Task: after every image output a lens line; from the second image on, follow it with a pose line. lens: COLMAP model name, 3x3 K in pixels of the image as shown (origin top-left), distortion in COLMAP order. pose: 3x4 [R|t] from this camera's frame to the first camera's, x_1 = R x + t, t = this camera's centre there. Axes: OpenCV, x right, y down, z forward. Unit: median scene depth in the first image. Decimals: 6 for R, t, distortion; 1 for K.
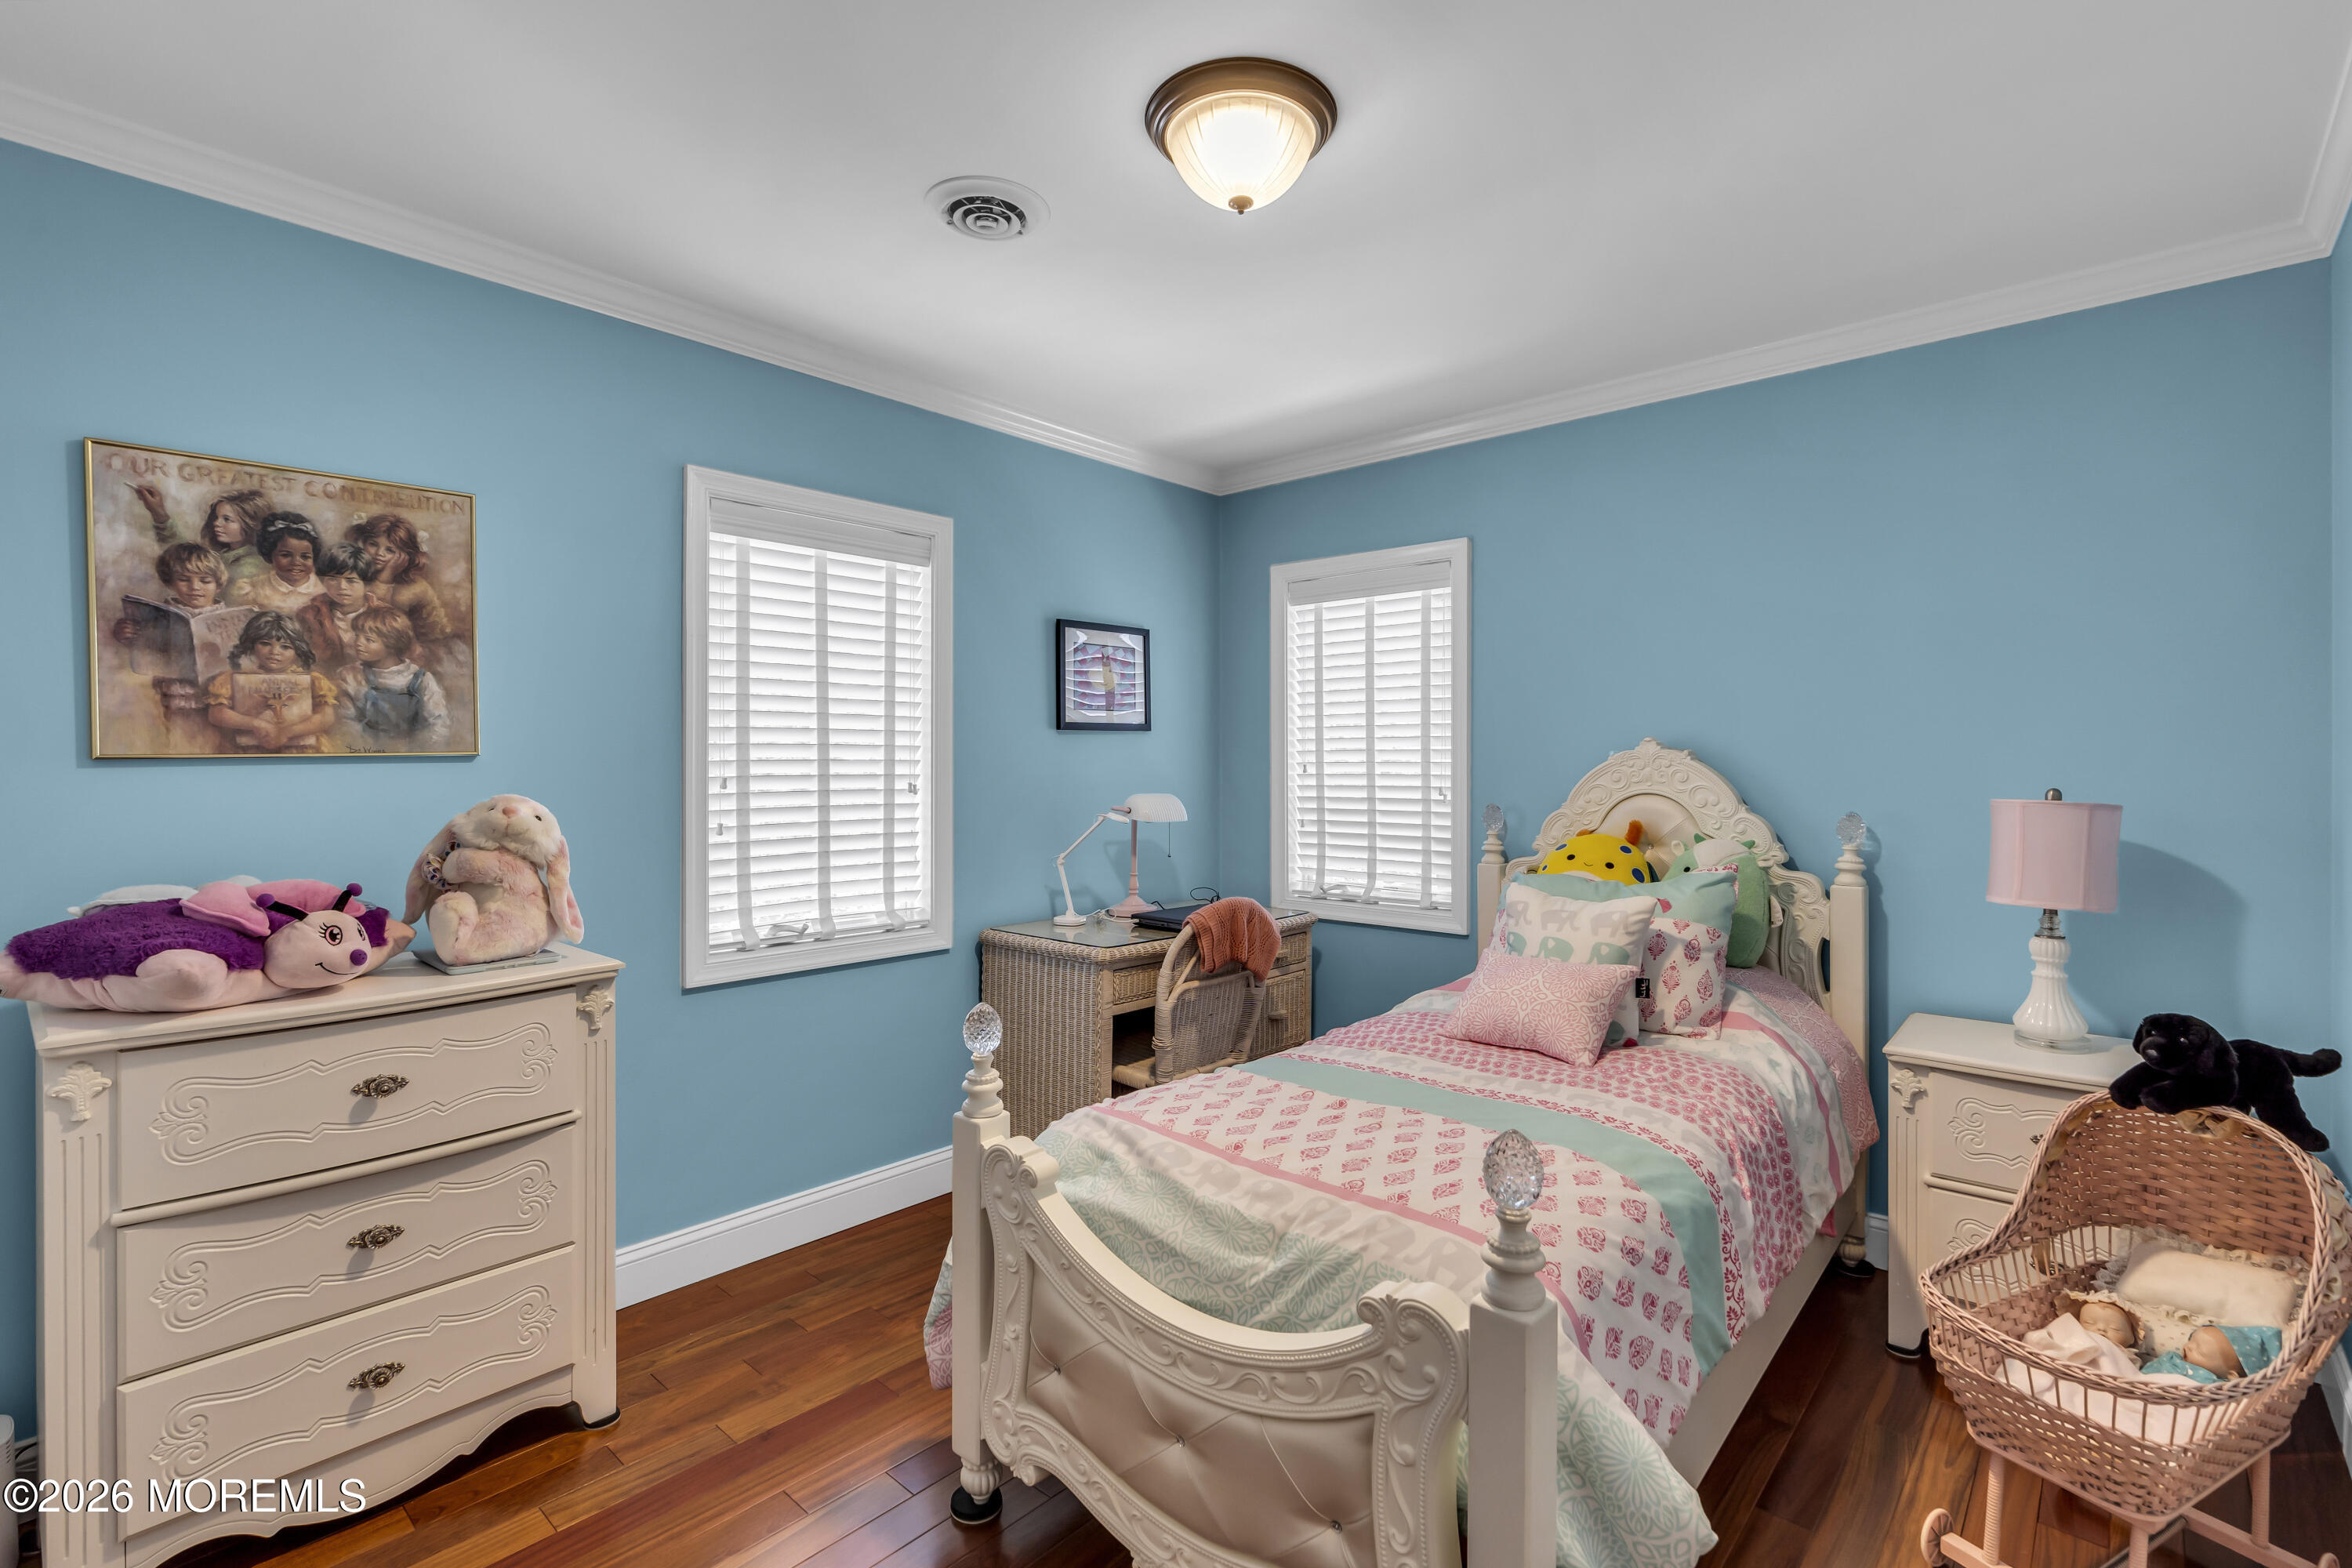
lens RADIAL K [[1089.5, 0, 1190.5], [0, 1089.5, 771.5], [0, 0, 1]] dist [0.003981, 0.001029]
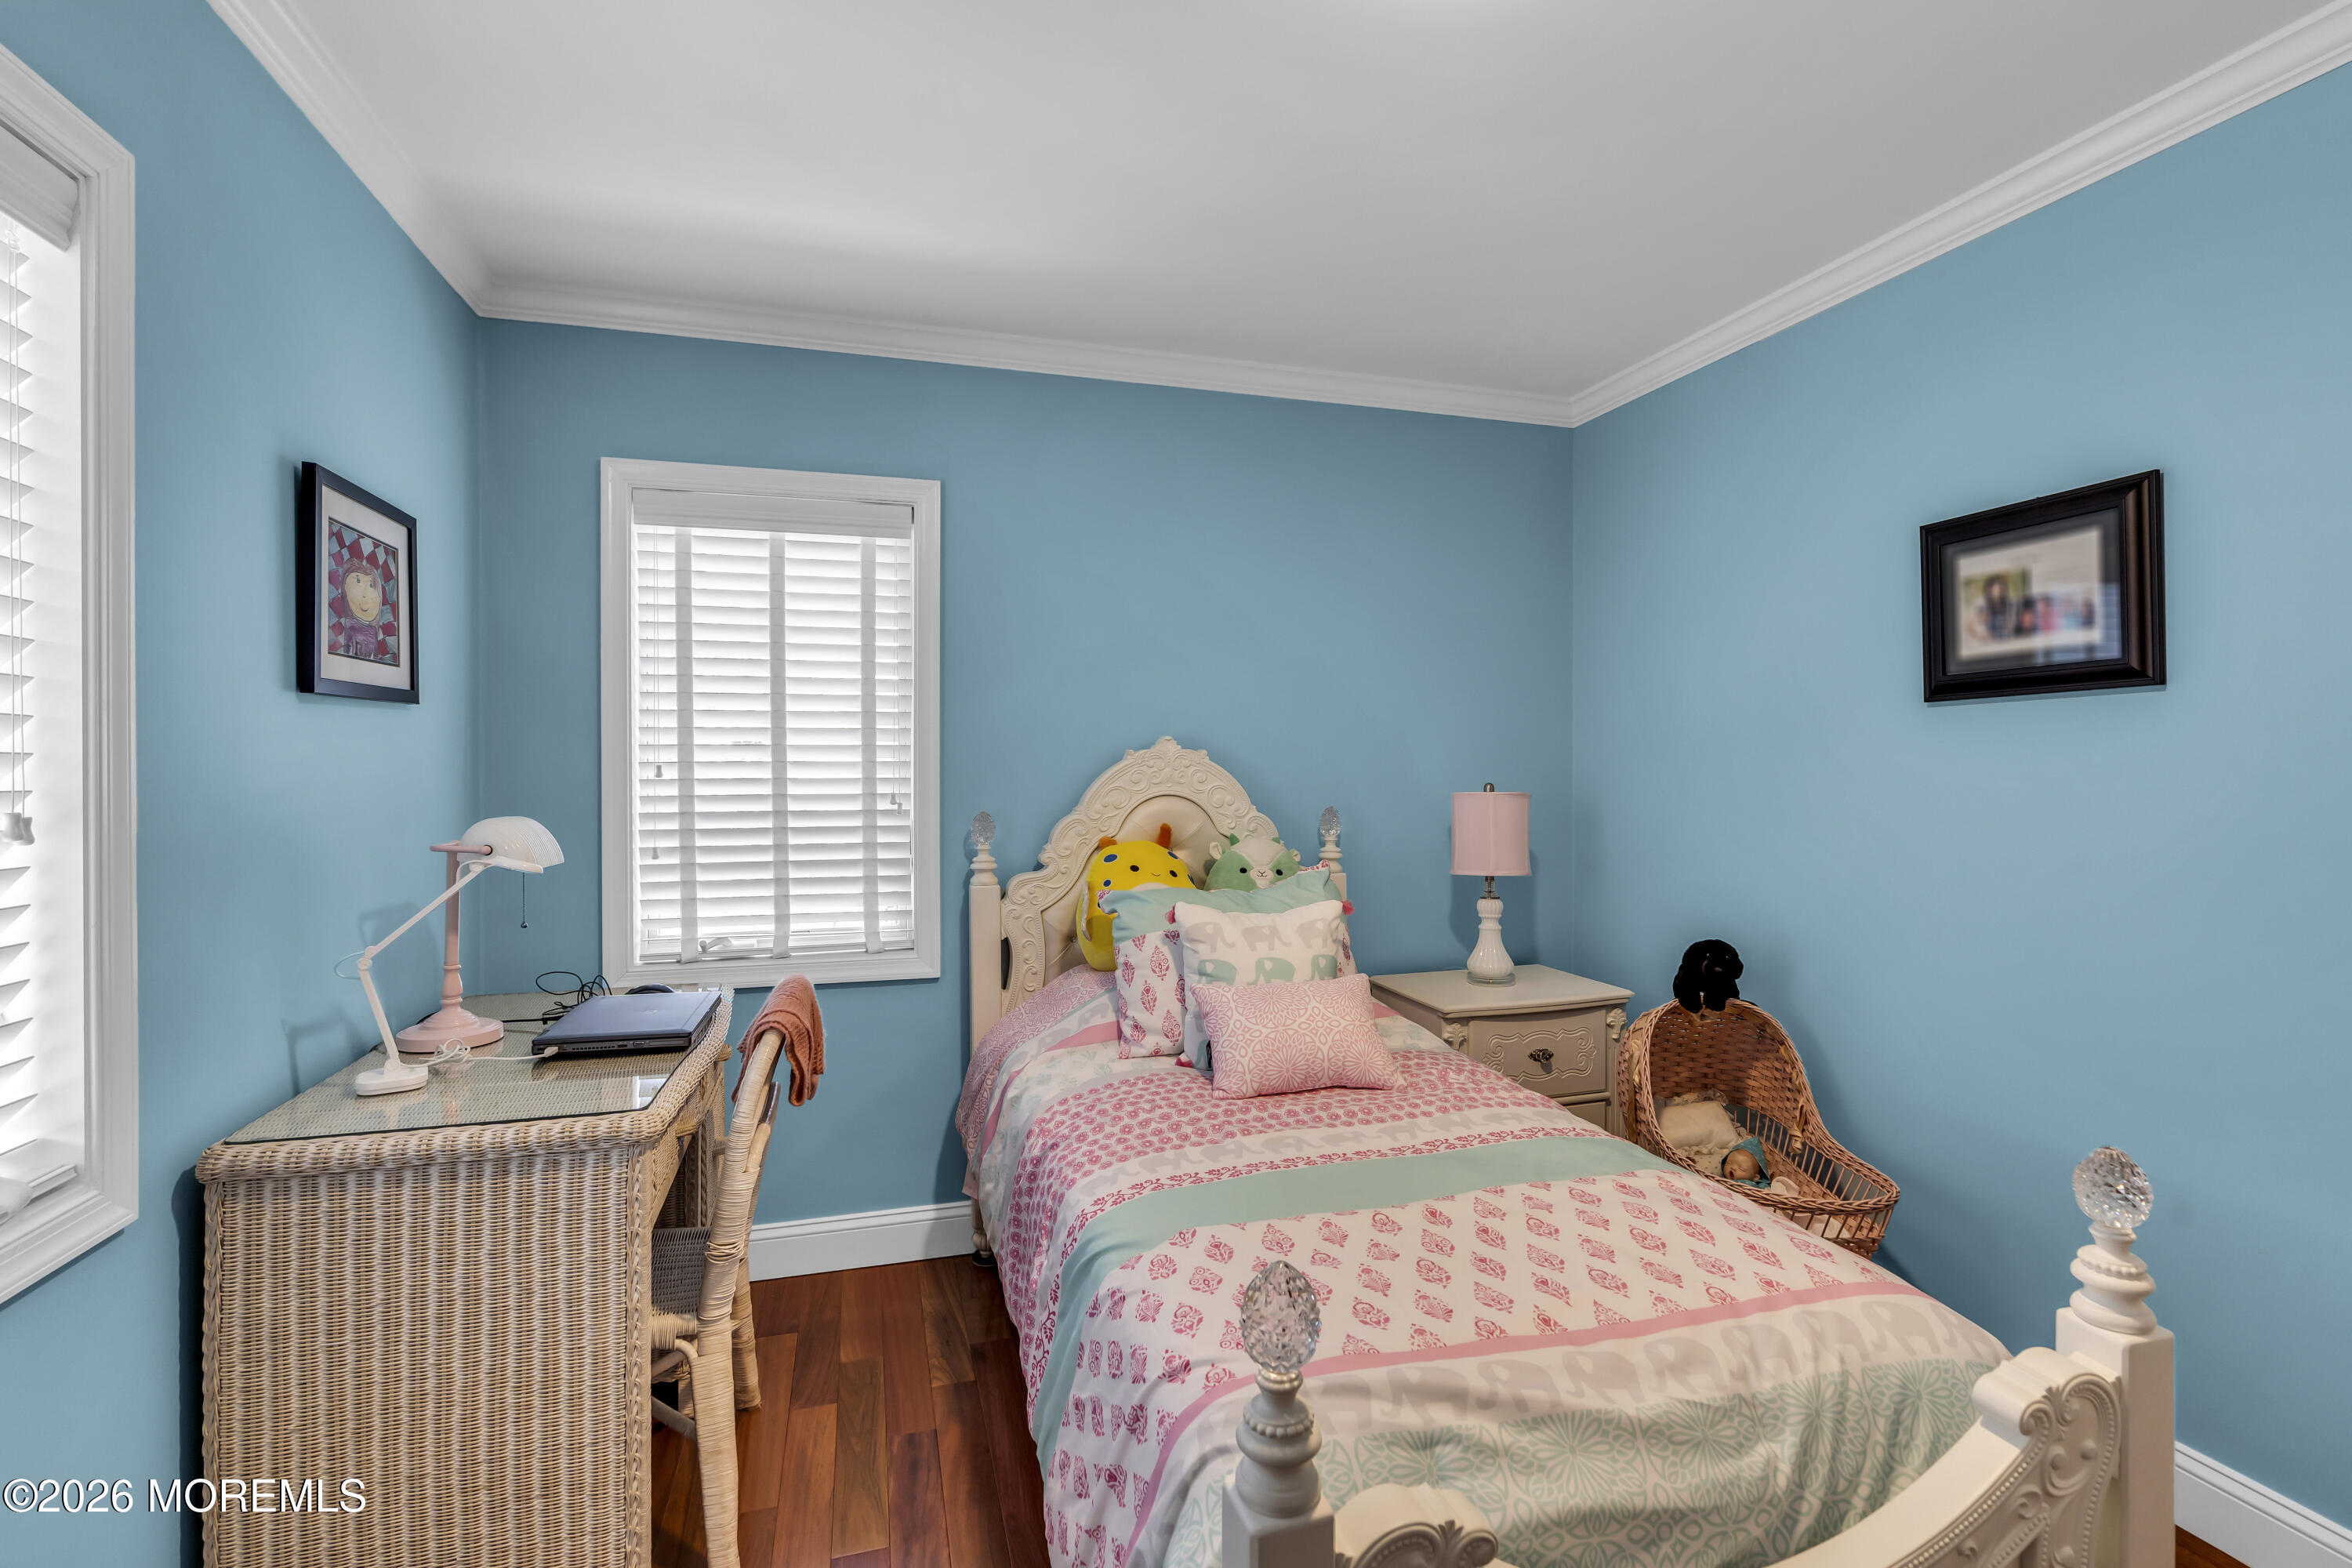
lens RADIAL K [[1089.5, 0, 1190.4], [0, 1089.5, 769.9], [0, 0, 1]] dist [0.003981, 0.001029]
pose [[0.517730, -0.005354, 0.855527, -0.403350], [0.006036, 0.999978, 0.002606, -0.004644], [-0.855522, 0.003815, 0.517752, 0.507239]]
